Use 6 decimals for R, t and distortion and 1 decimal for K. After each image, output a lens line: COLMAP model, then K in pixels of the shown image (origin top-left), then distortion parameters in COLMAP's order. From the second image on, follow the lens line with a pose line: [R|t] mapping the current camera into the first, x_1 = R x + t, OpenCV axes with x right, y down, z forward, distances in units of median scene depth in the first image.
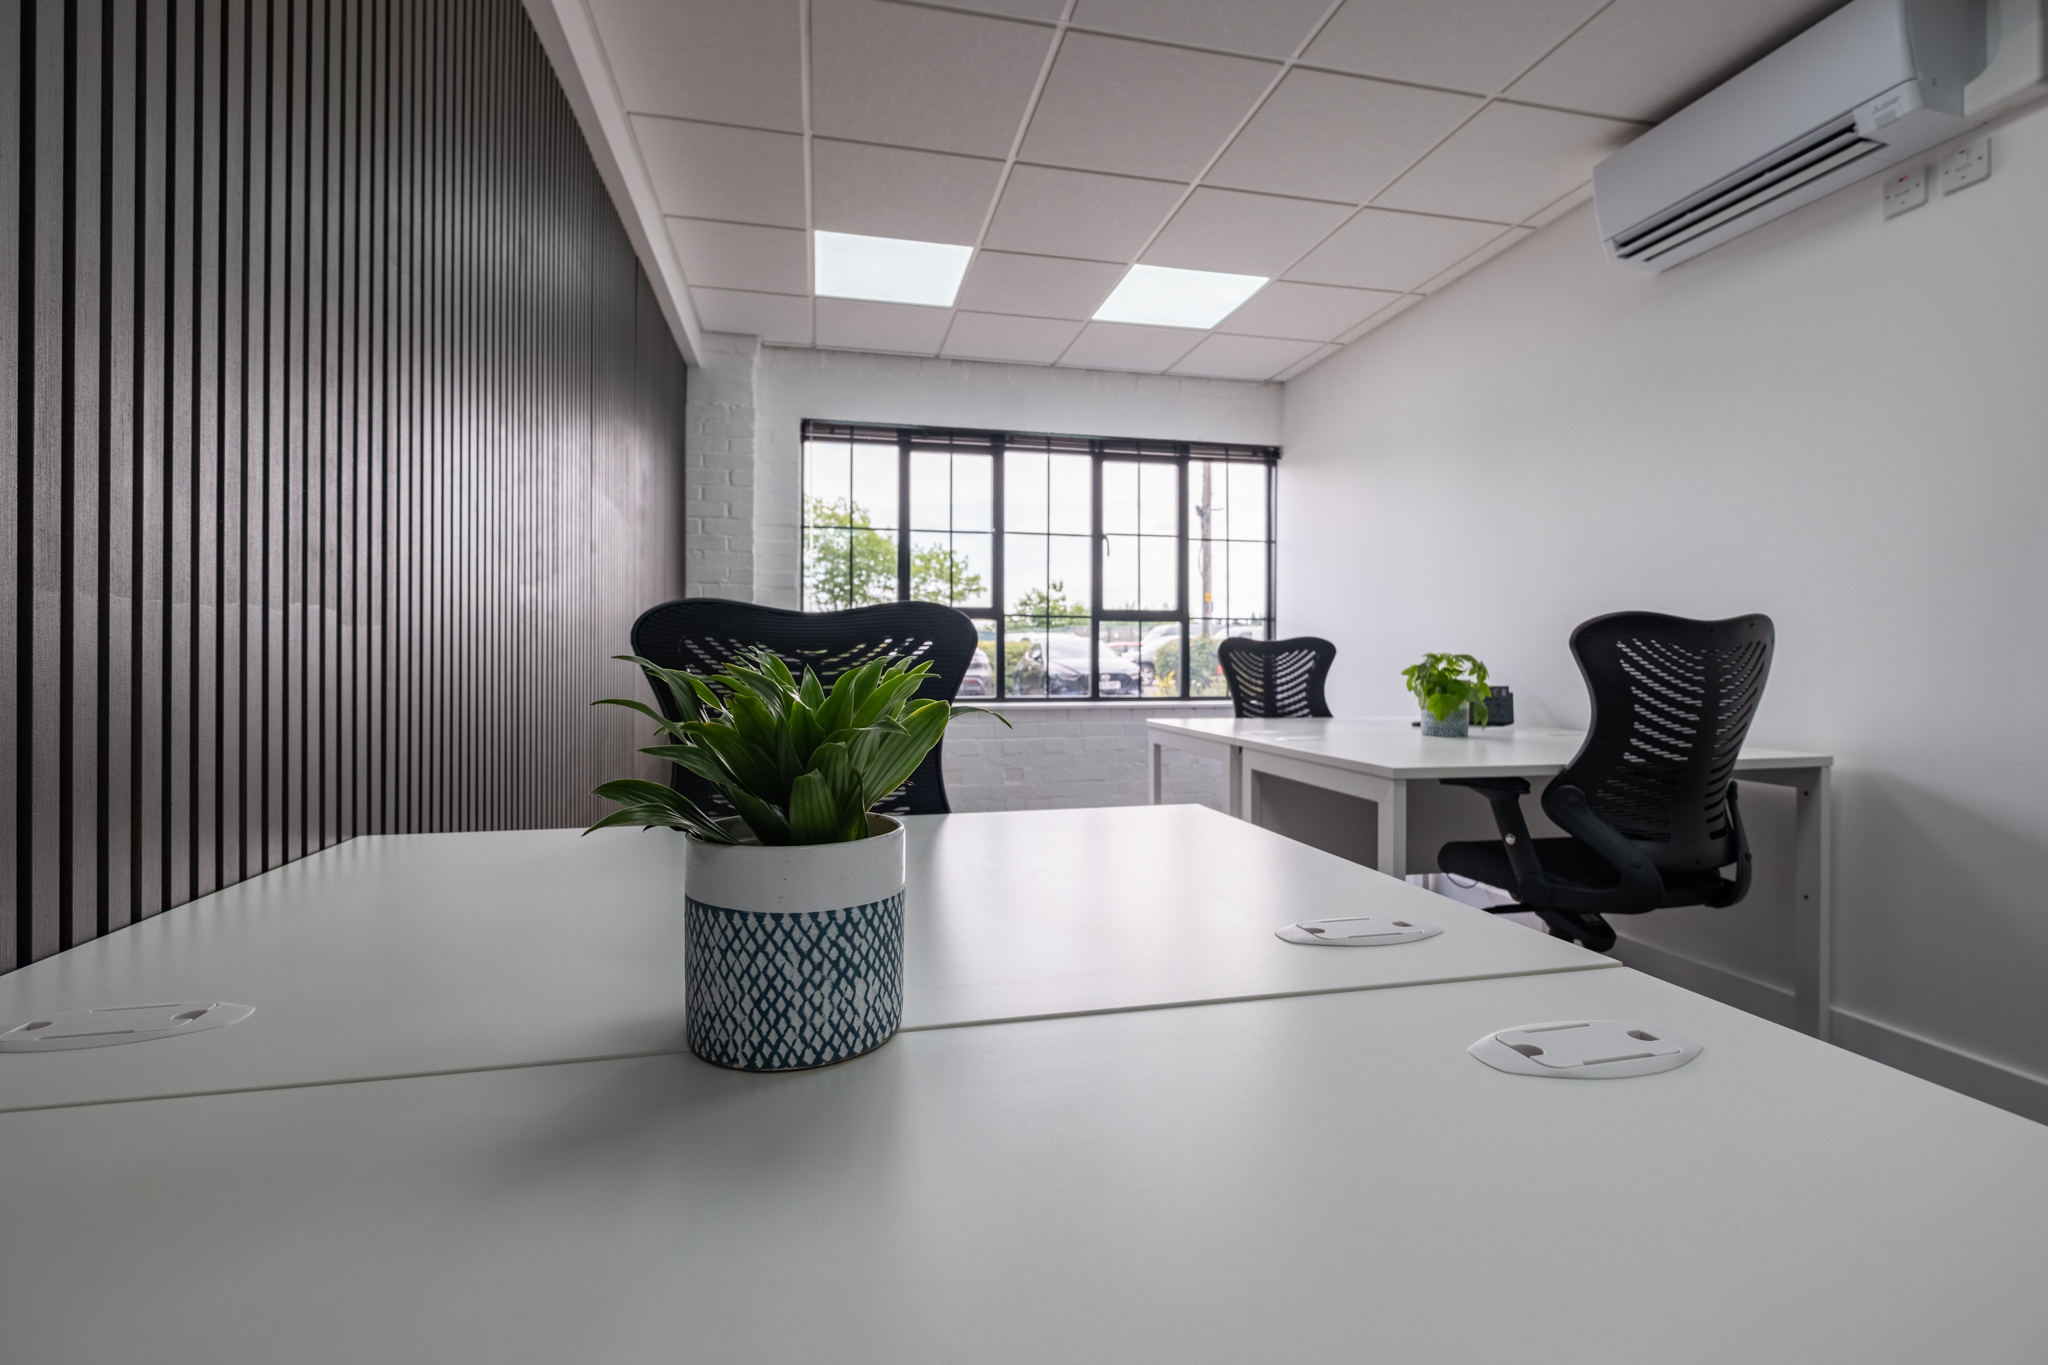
lens RADIAL K [[953.0, 0, 1026.1], [0, 953.0, 657.0], [0, 0, 1]] dist [-0.005393, -0.000651]
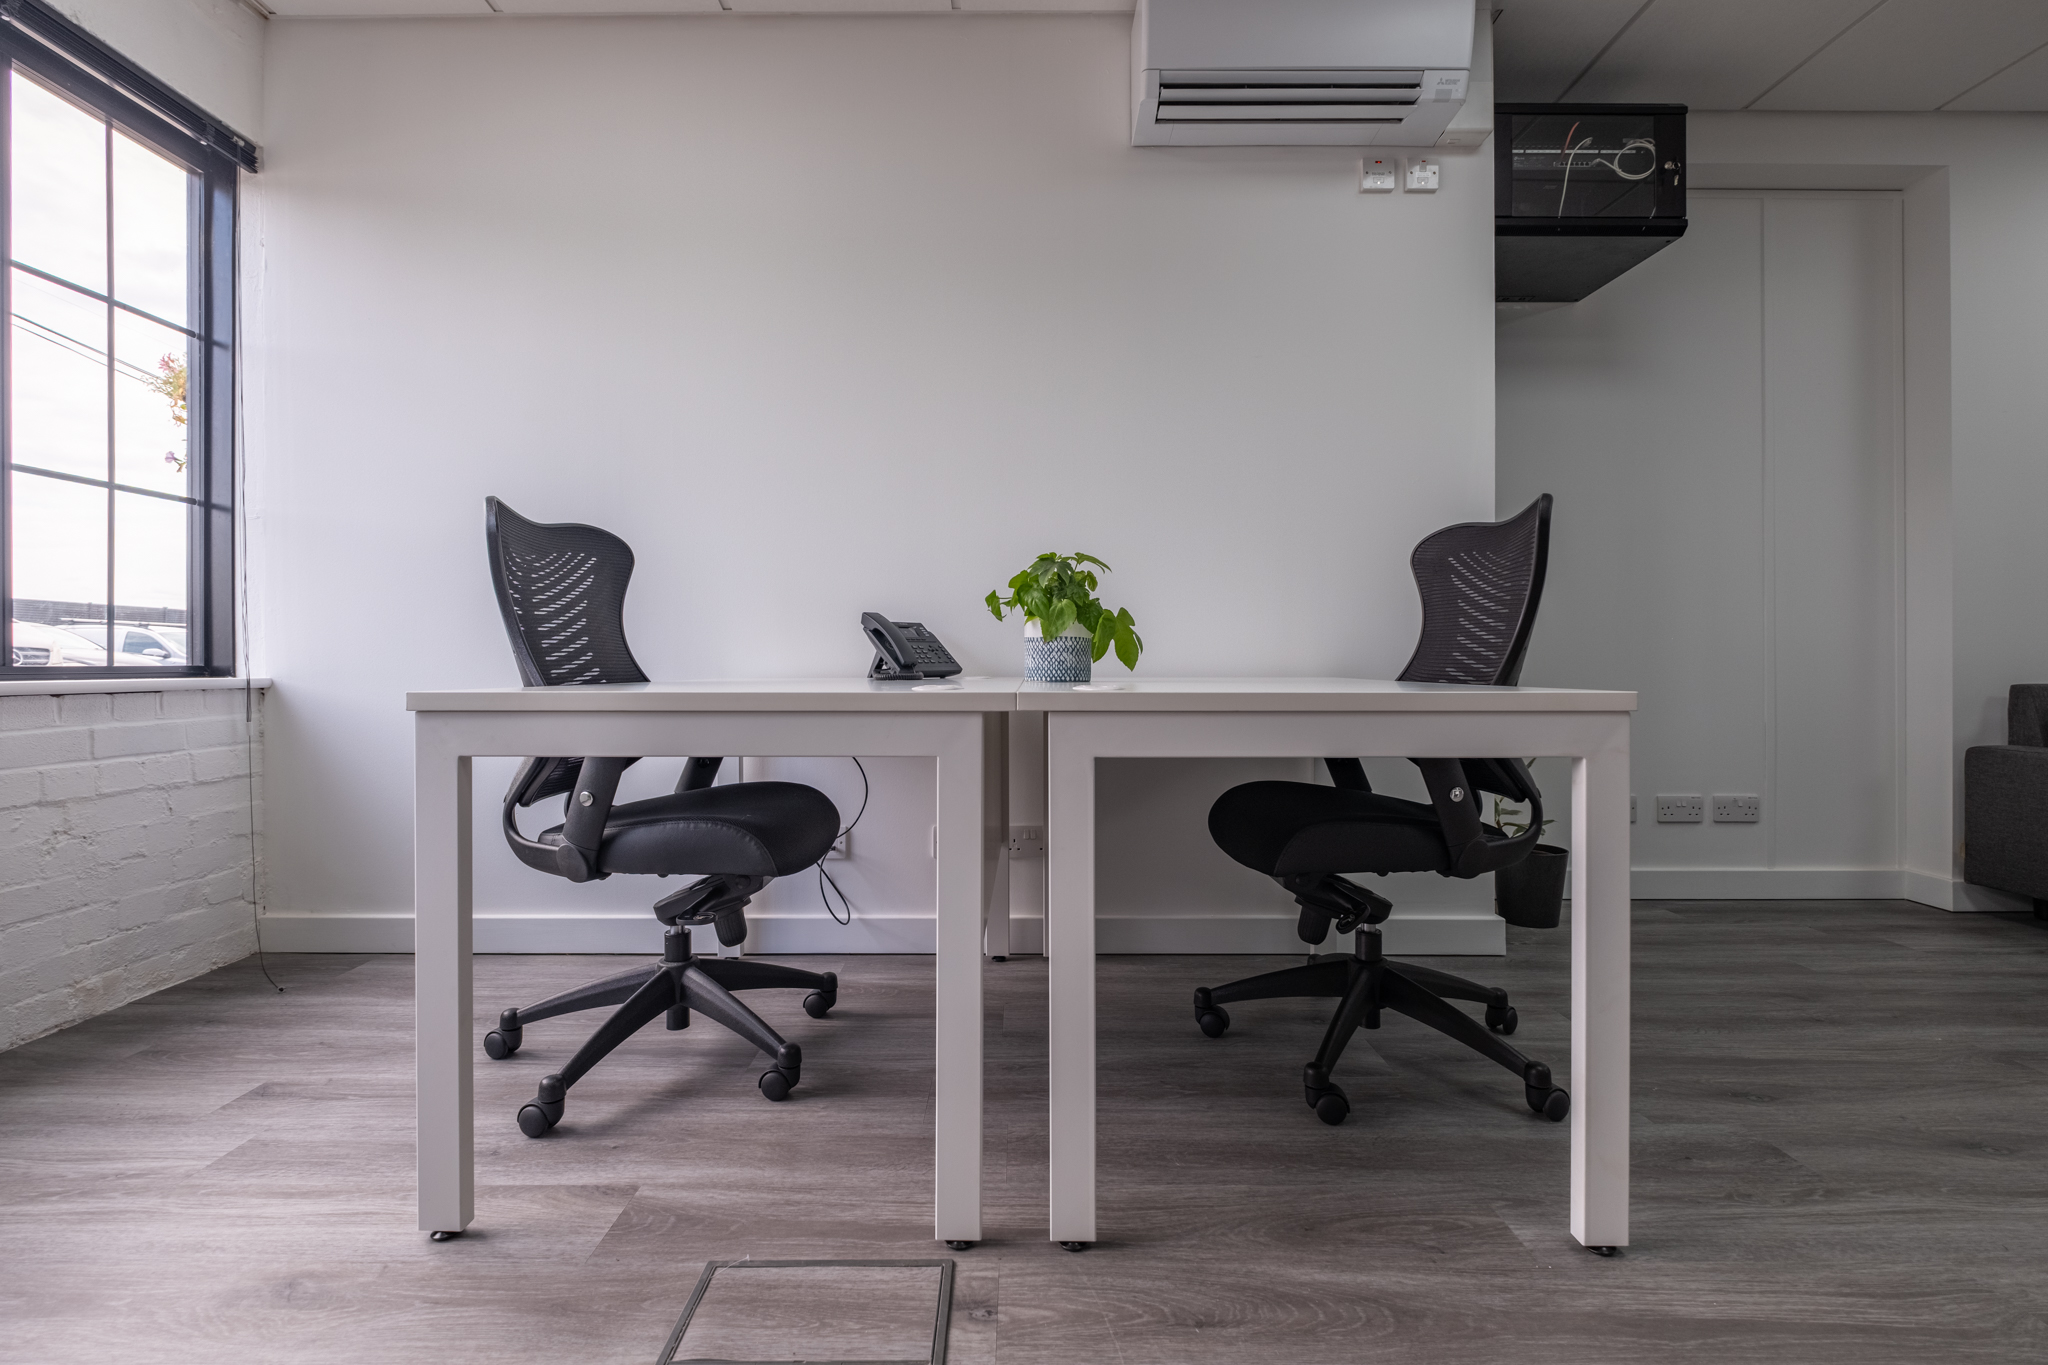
lens RADIAL K [[913.8, 0, 1024.6], [0, 913.8, 673.2], [0, 0, 1]] dist [-0.002867, -0.001709]
pose [[0.213203, -0.007210, 0.976981, -0.149278], [0.001102, 0.999974, 0.007140, 0.061795], [-0.977007, -0.000446, 0.213205, 0.764857]]
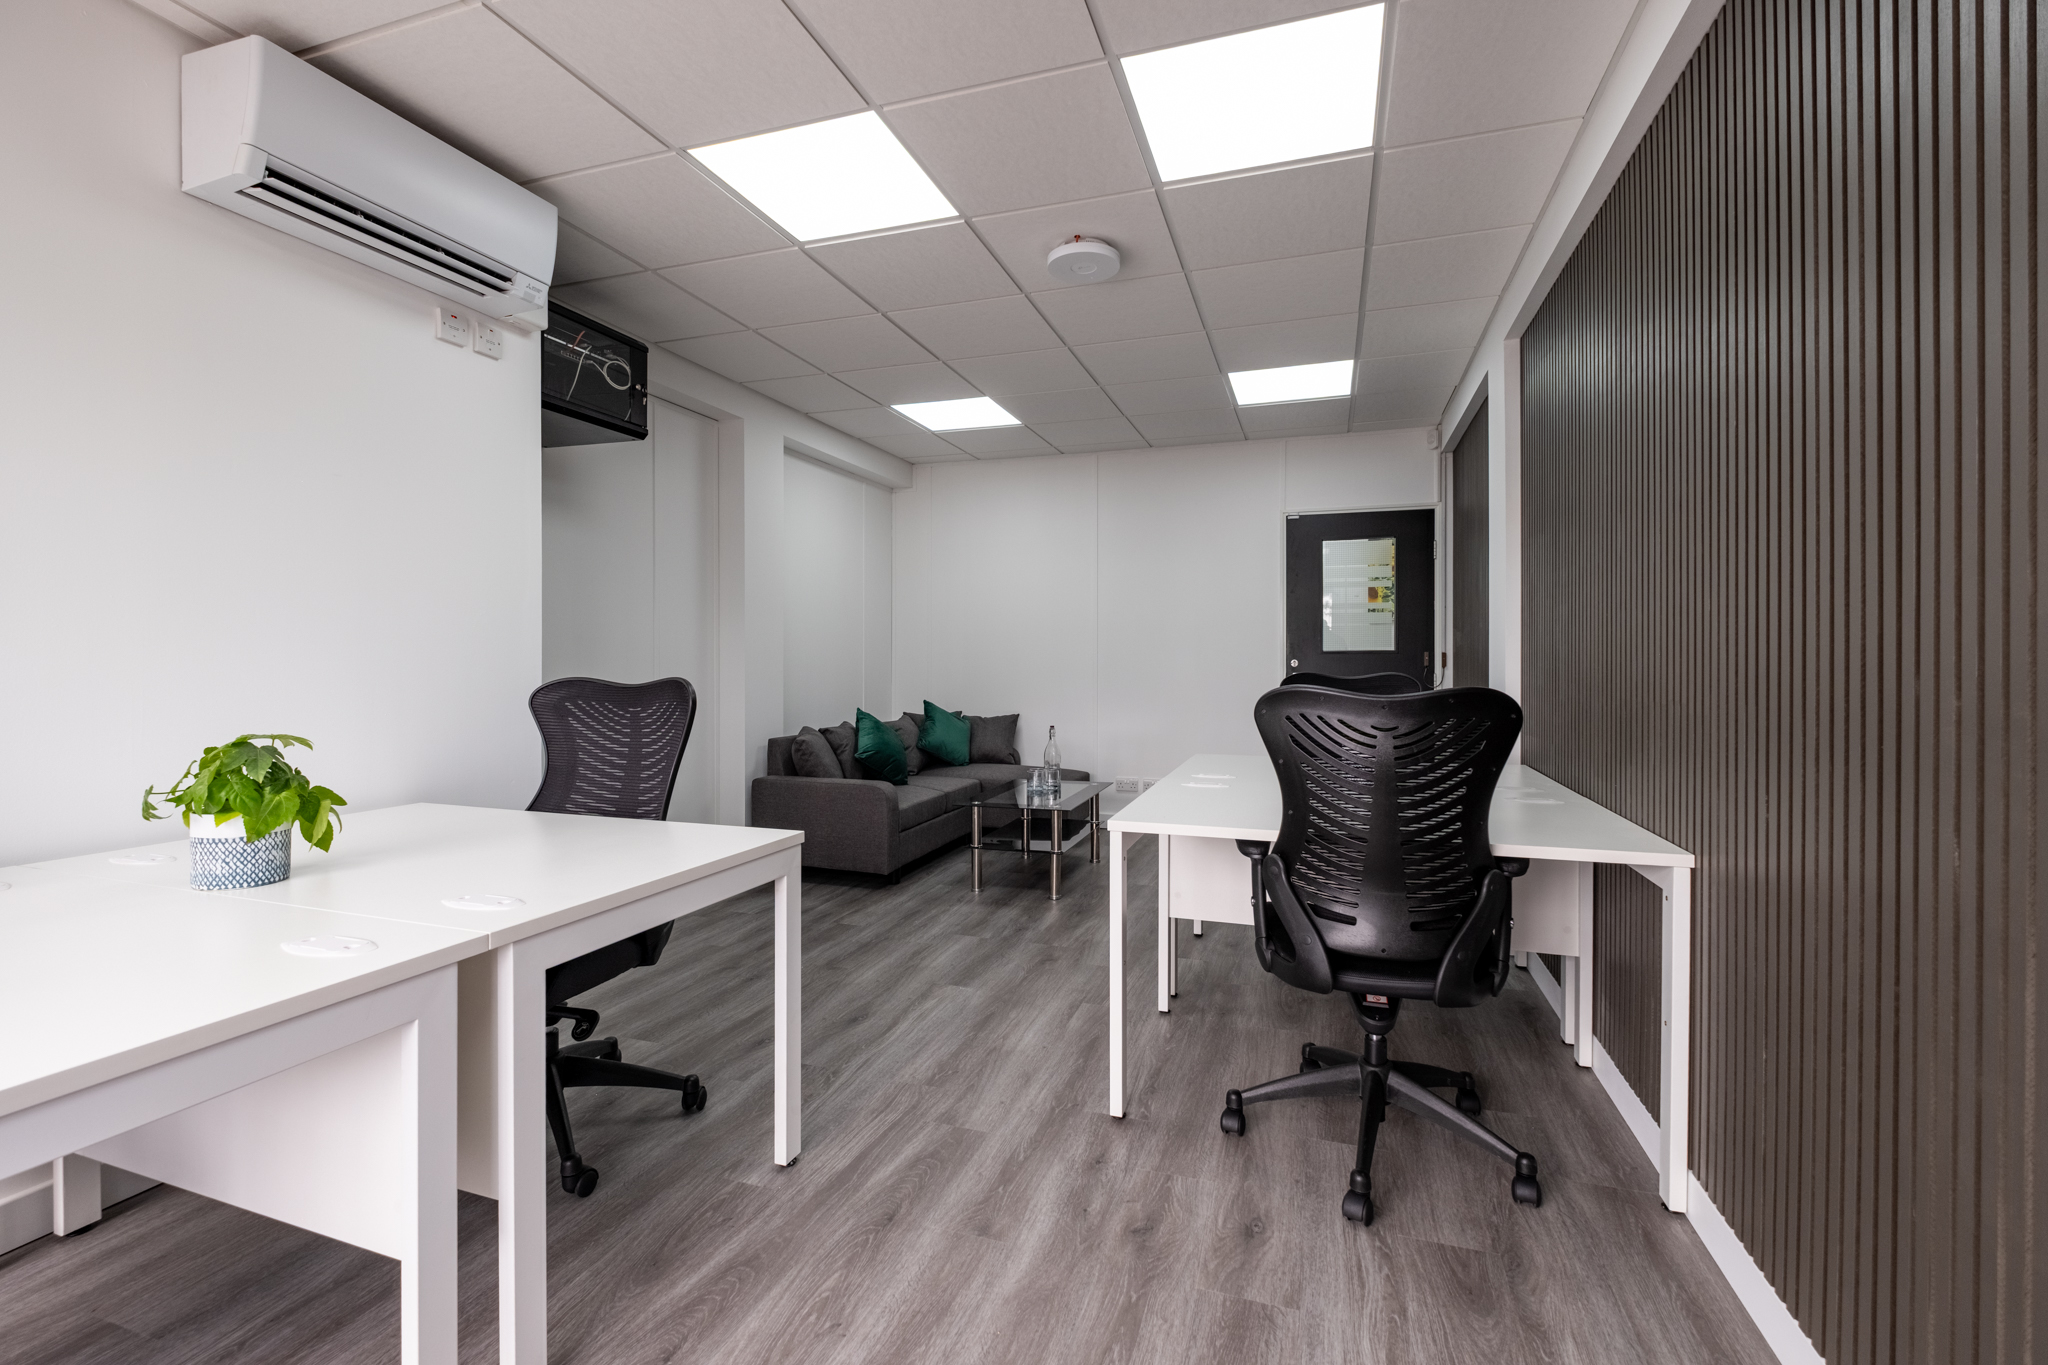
lens RADIAL K [[904.6, 0, 1031.2], [0, 904.6, 658.1], [0, 0, 1]] dist [-0.015685, -0.000531]
pose [[-0.862734, -0.001380, 0.505657, -0.193064], [-0.001153, 0.999999, 0.000762, -0.043809], [-0.505657, 0.000074, -0.862734, 1.050074]]
